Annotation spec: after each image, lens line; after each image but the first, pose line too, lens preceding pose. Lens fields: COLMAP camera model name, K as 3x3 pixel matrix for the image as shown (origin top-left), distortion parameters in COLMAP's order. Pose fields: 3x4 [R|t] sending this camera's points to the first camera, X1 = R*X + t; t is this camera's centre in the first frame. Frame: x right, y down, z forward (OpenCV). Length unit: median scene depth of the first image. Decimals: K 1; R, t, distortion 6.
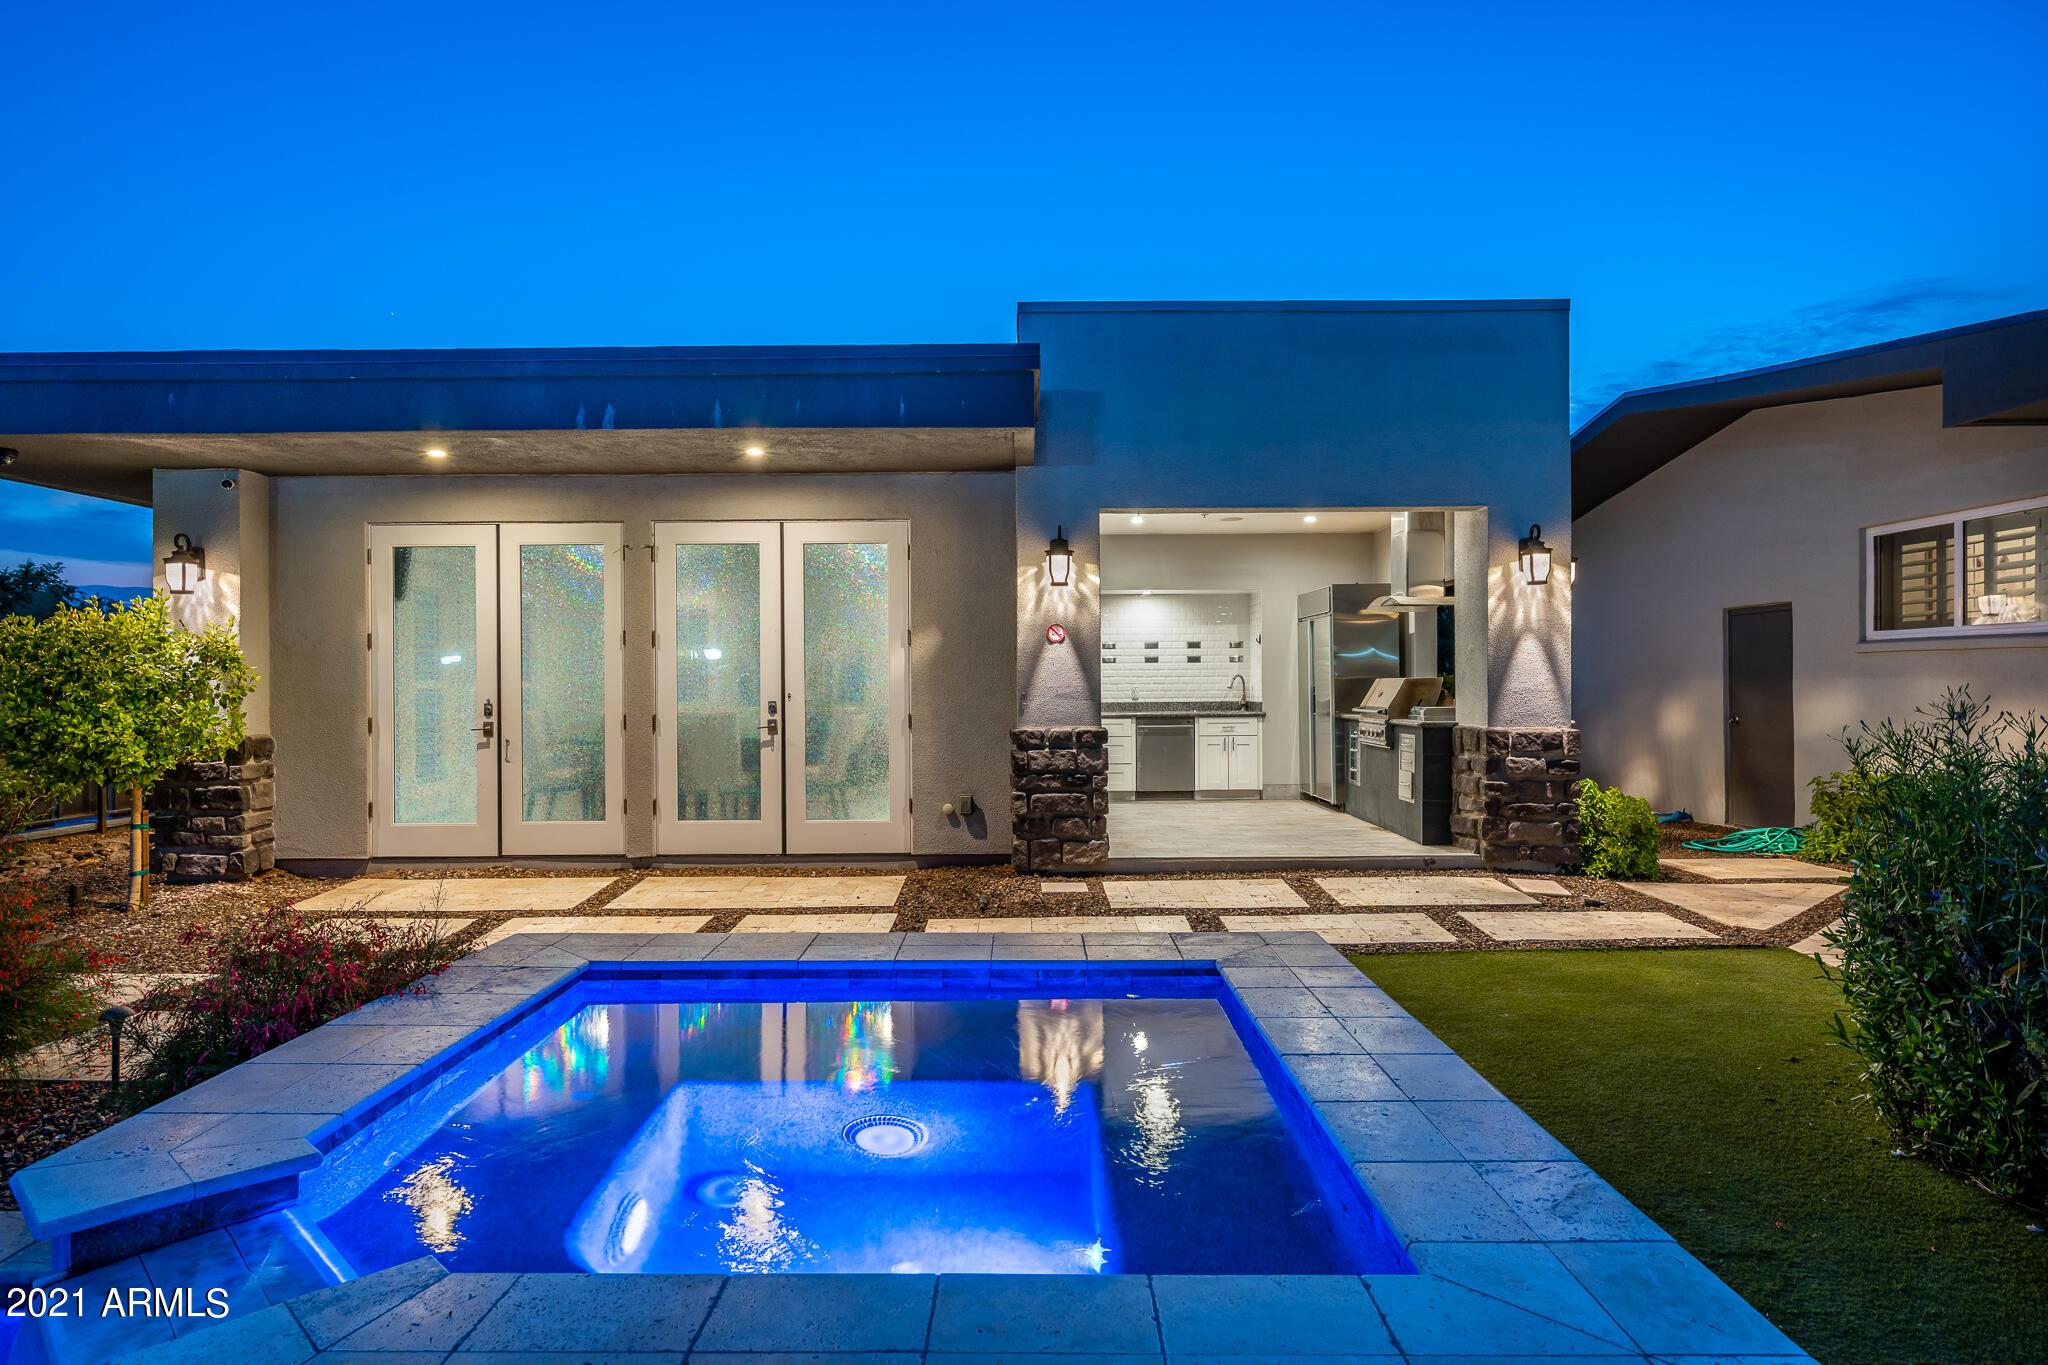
lens RADIAL K [[1176.9, 0, 1024.5], [0, 1176.9, 689.6], [0, 0, 1]] dist [0.000400, 0.000903]
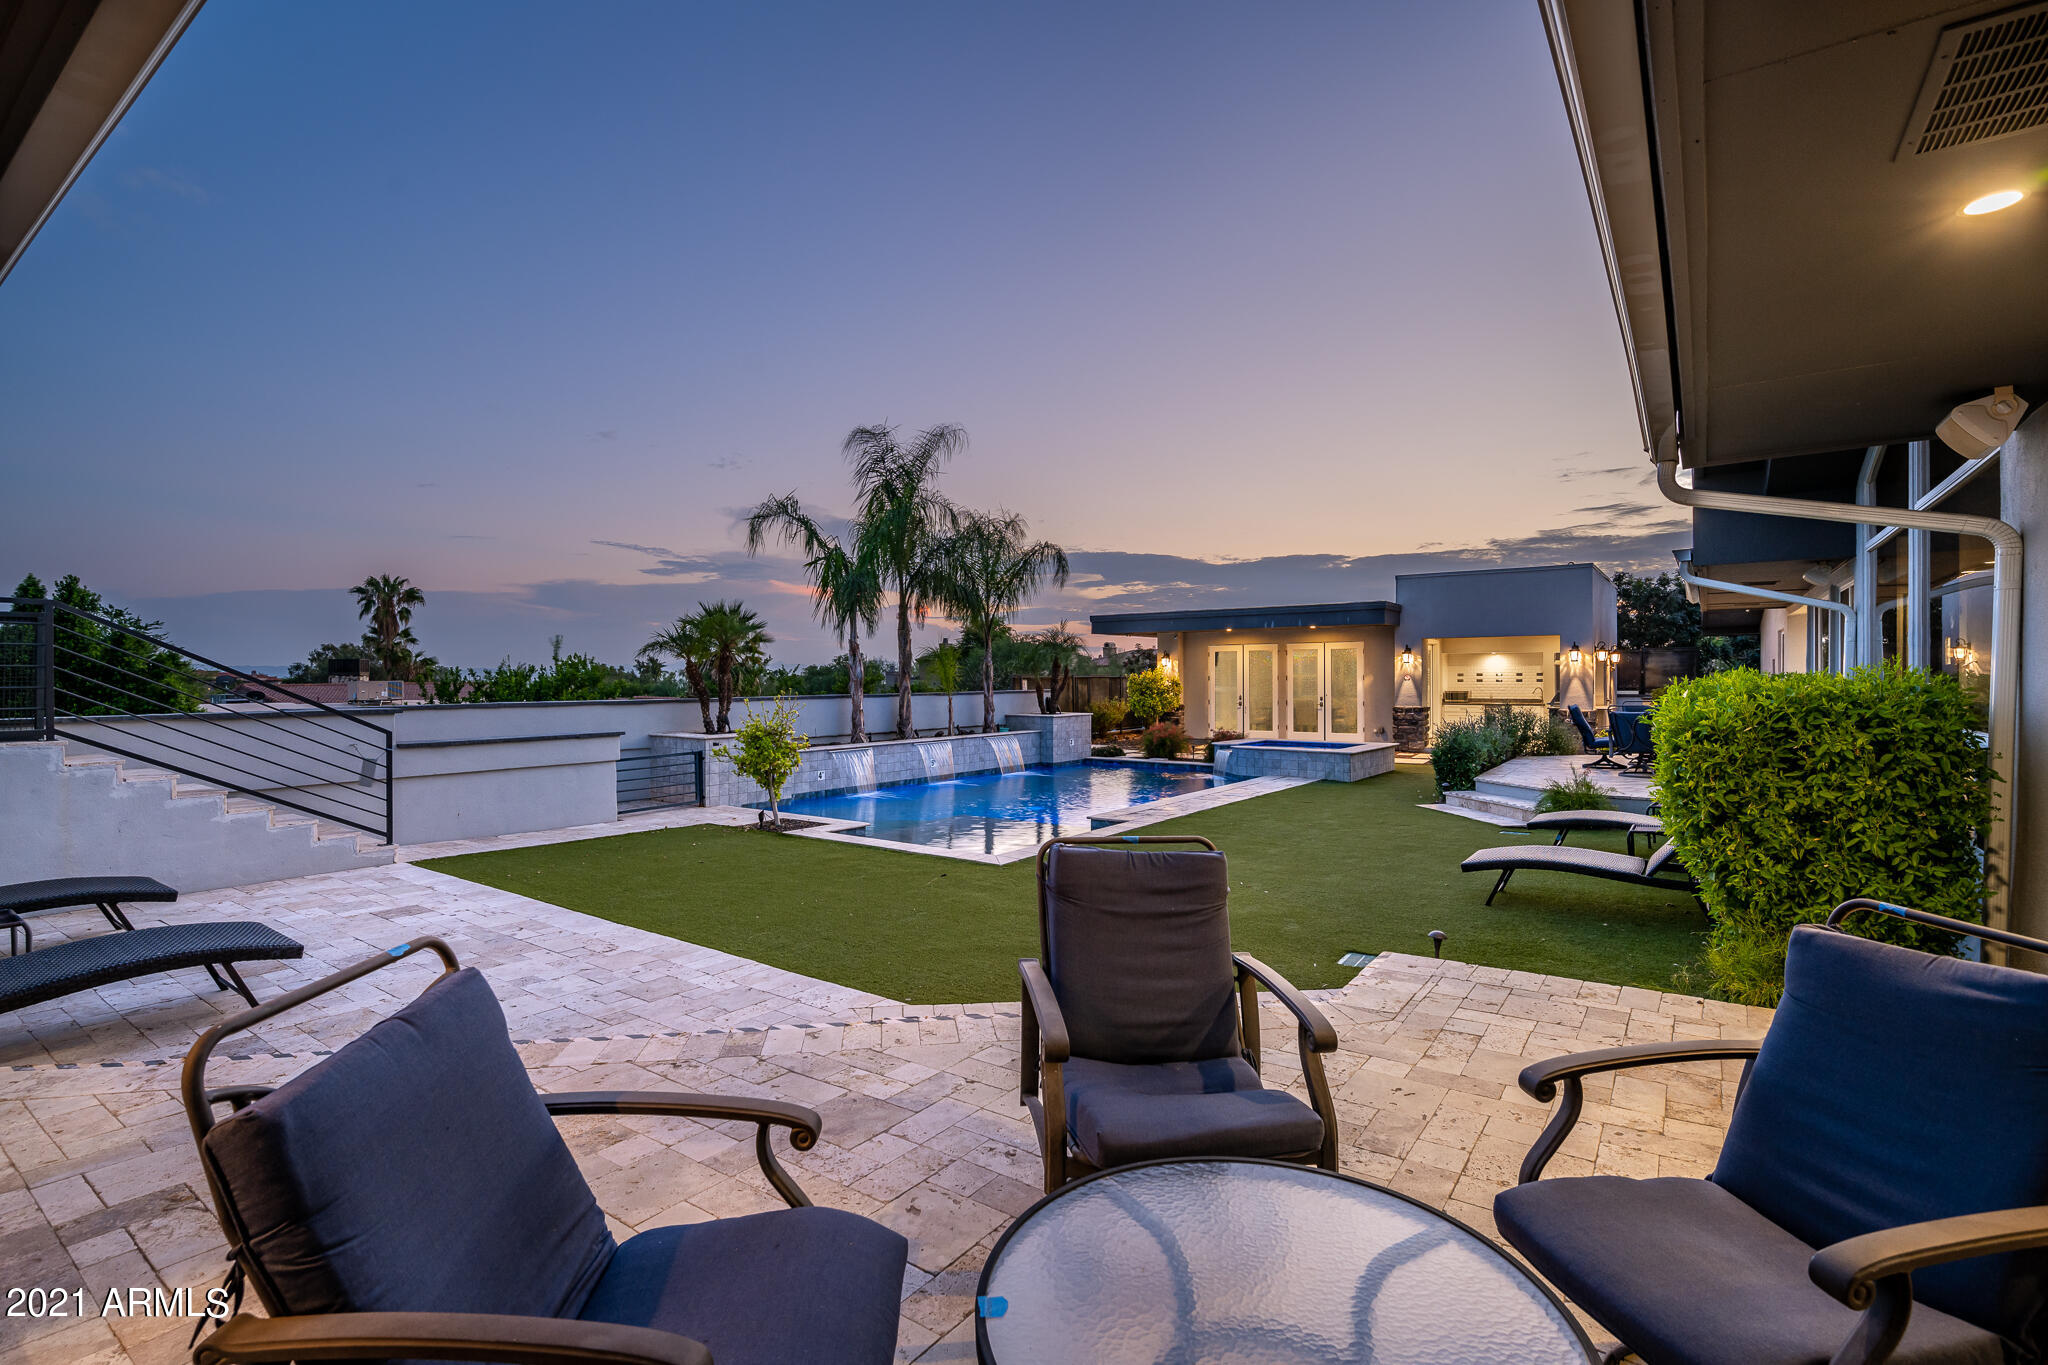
lens RADIAL K [[922.6, 0, 1018.9], [0, 922.6, 676.1], [0, 0, 1]] dist [0.000745, 0.001857]
pose [[0.813264, 0.002124, -0.581891, 0.606429], [-0.004625, 0.999985, -0.002813, -0.037026], [0.581877, 0.004979, 0.813262, -1.616655]]
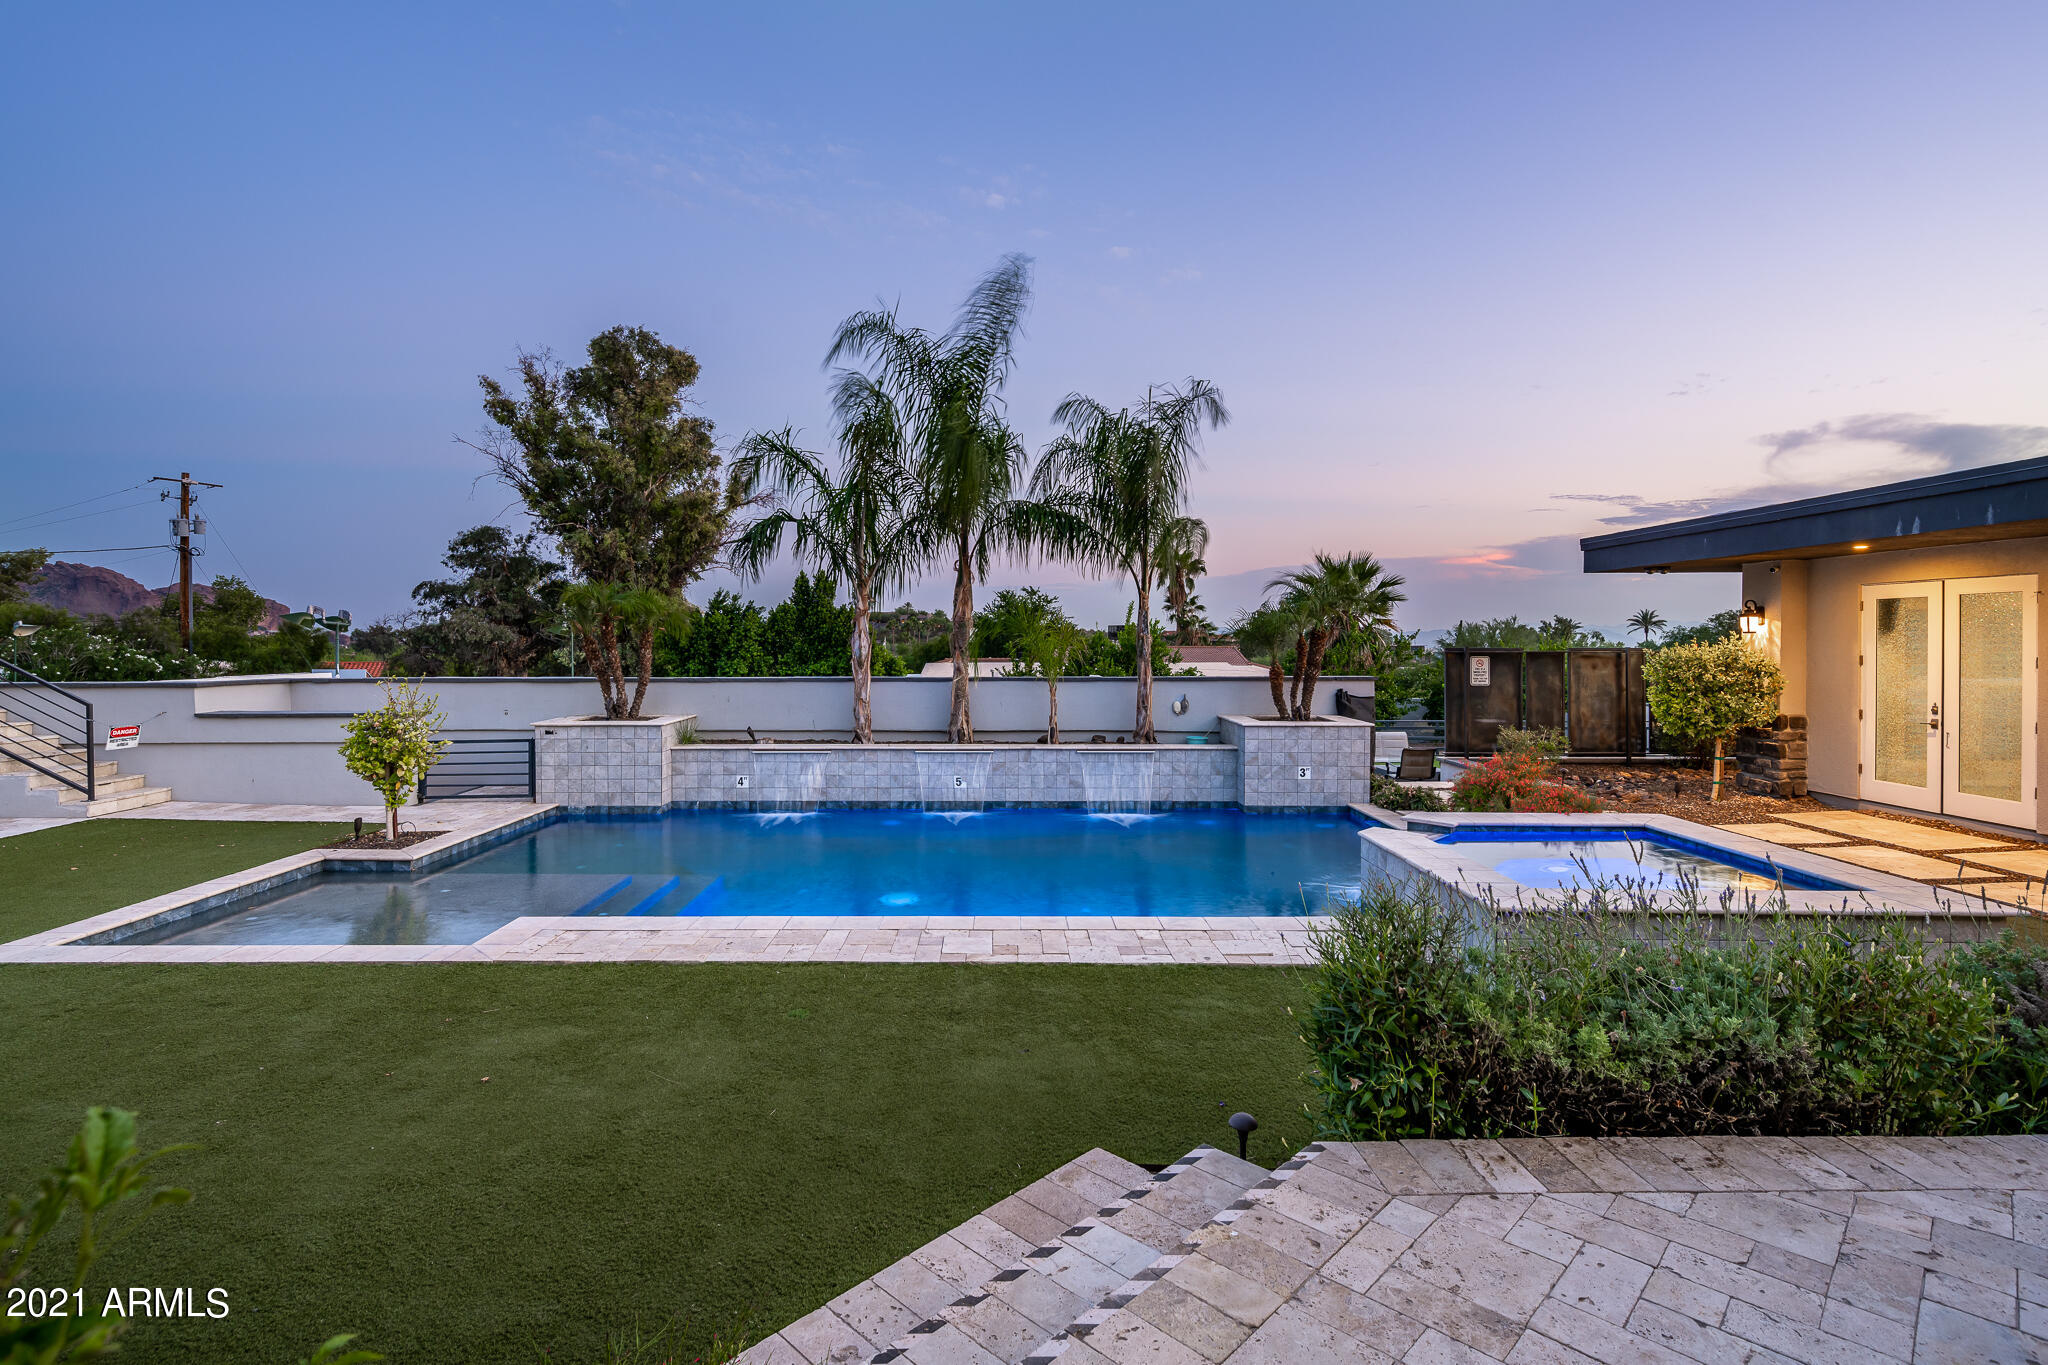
lens RADIAL K [[975.9, 0, 1010.9], [0, 975.9, 643.3], [0, 0, 1]] dist [0.002185, 0.000407]
pose [[0.014230, 0.007180, -0.999873, 0.719279], [-0.005421, 0.999960, 0.007104, -0.066516], [0.999884, 0.005319, 0.014269, -0.146917]]
